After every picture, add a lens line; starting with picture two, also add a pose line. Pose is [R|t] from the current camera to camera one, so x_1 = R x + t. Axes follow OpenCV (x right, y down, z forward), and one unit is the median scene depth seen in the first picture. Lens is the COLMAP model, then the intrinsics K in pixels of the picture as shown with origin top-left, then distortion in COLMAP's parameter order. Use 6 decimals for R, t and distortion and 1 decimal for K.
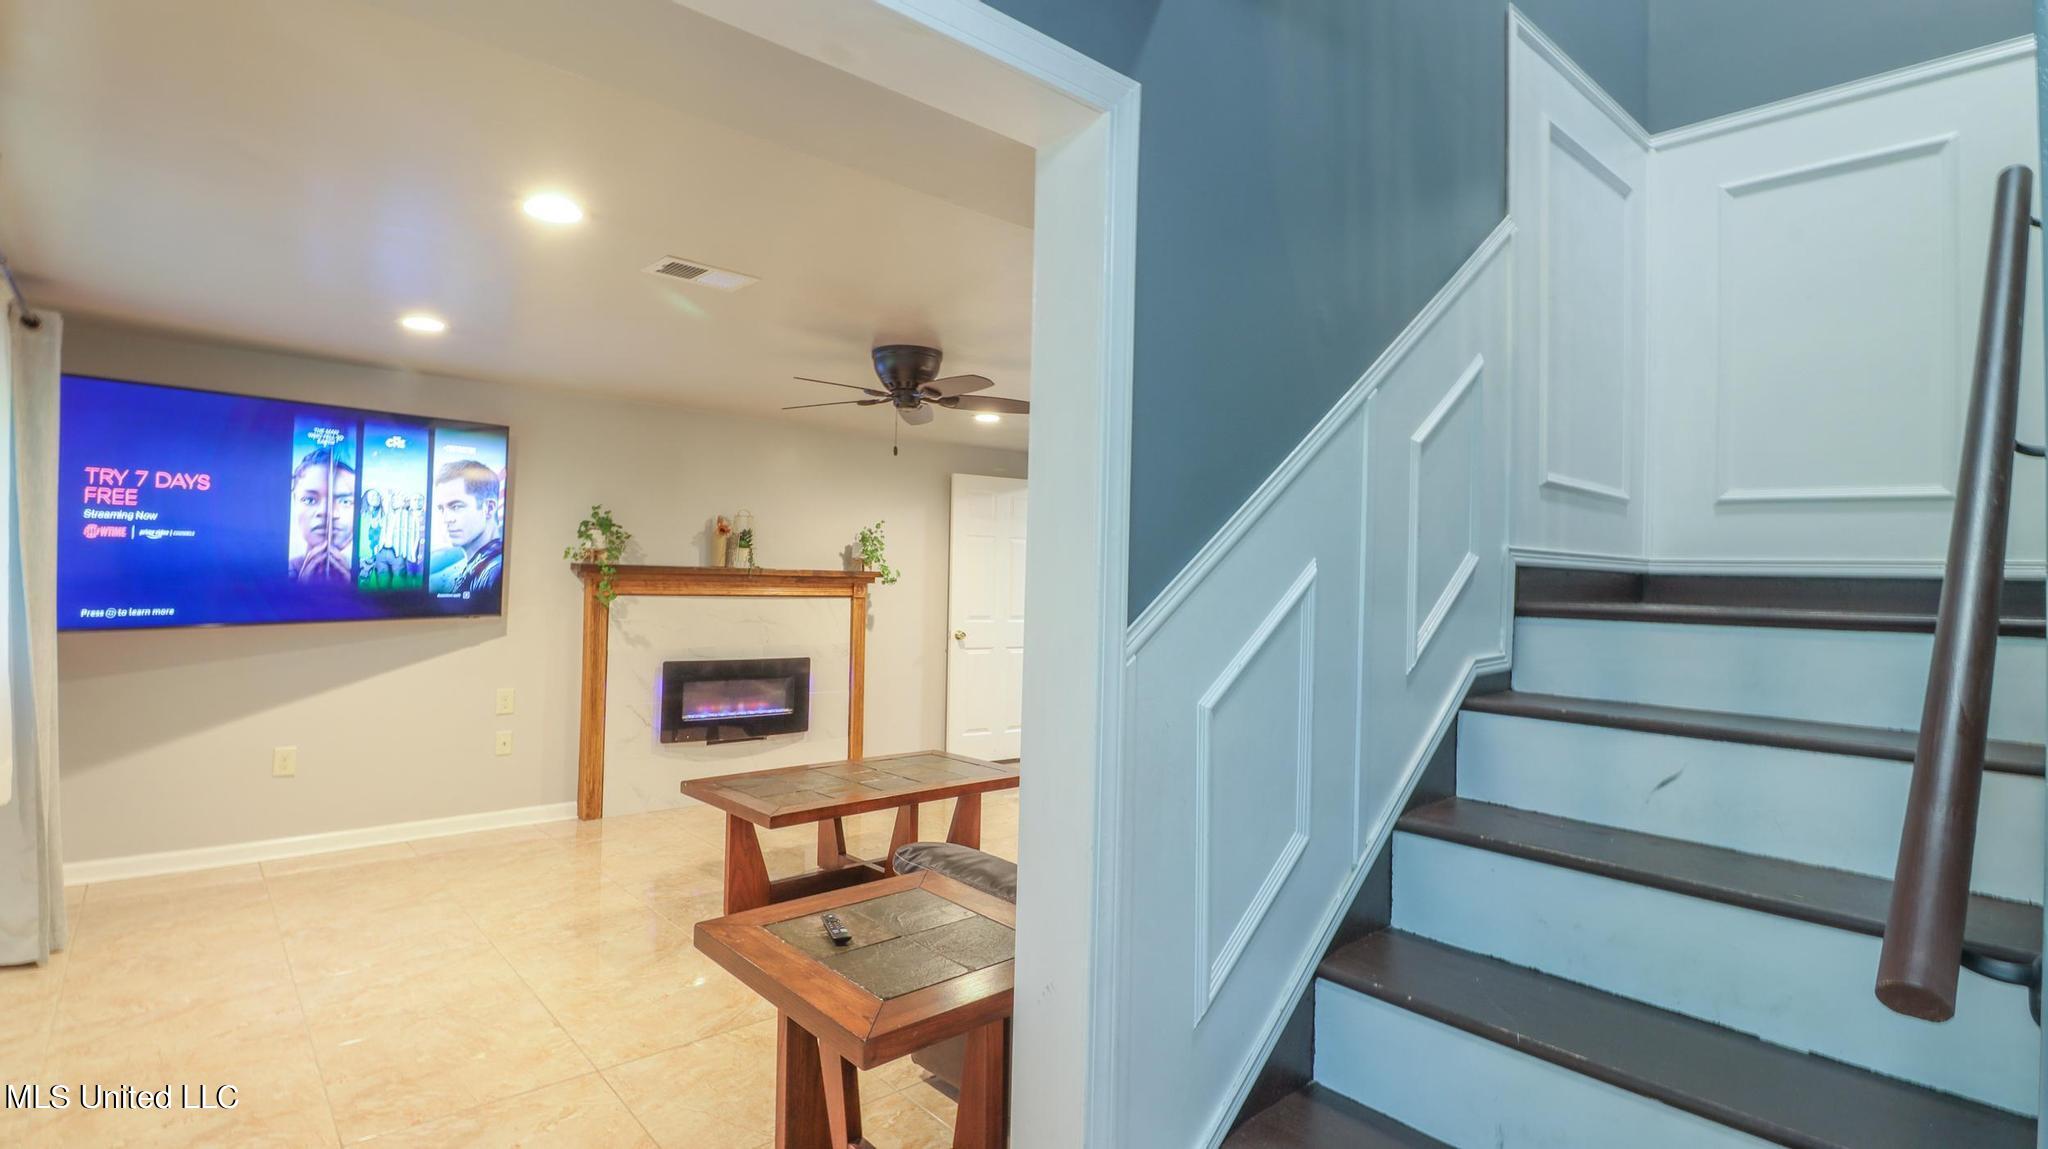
lens RADIAL K [[952.2, 0, 1023.7], [0, 952.2, 574.4], [0, 0, 1]] dist [-0.003697, -0.005458]
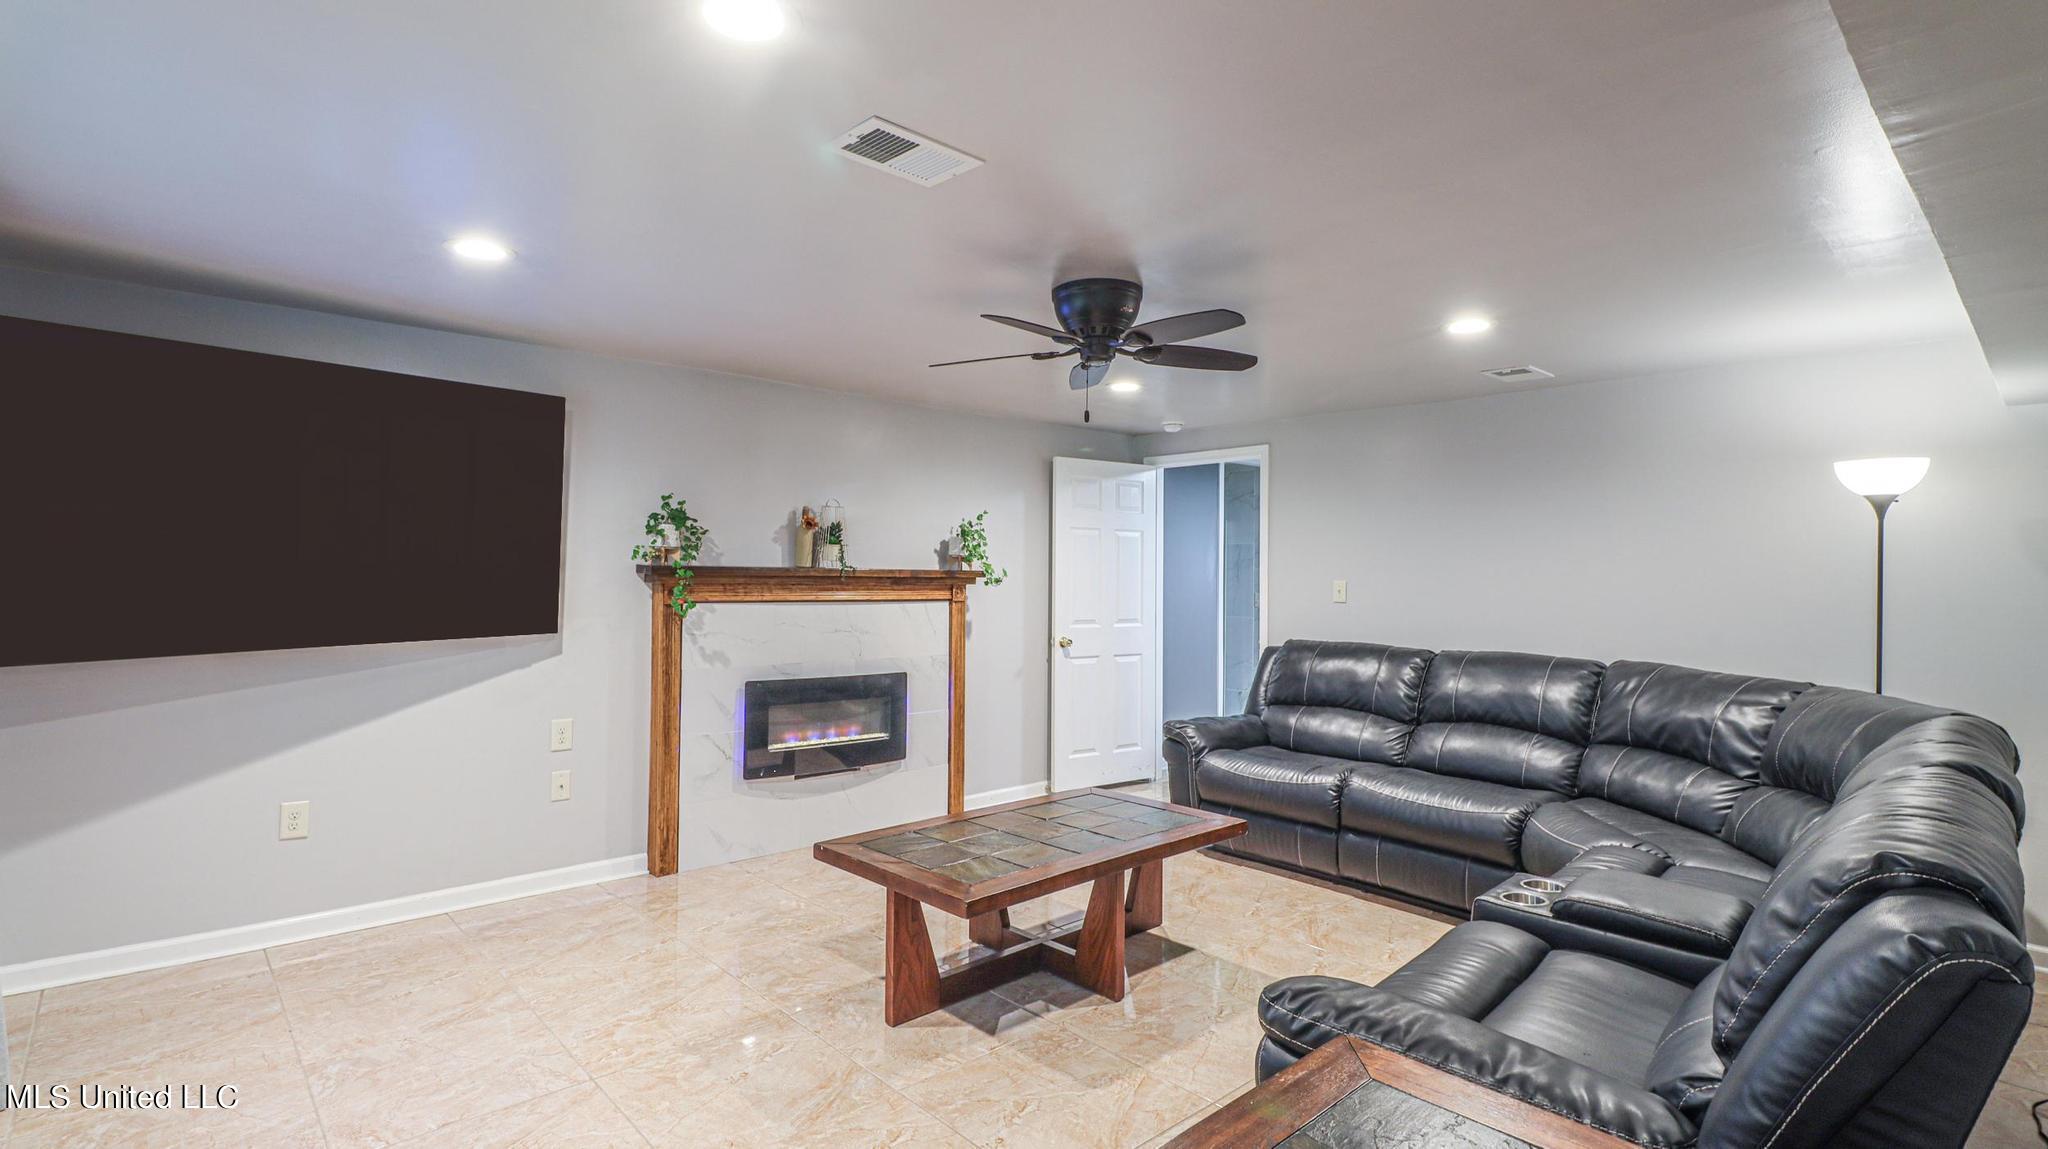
lens RADIAL K [[952.2, 0, 1022.0], [0, 952.2, 575.8], [0, 0, 1]] dist [-0.003697, -0.005458]
pose [[0.999832, -0.010841, 0.014764, -0.153475], [0.010744, 0.999921, 0.006583, -0.004081], [-0.014835, -0.006423, 0.999869, 0.169592]]
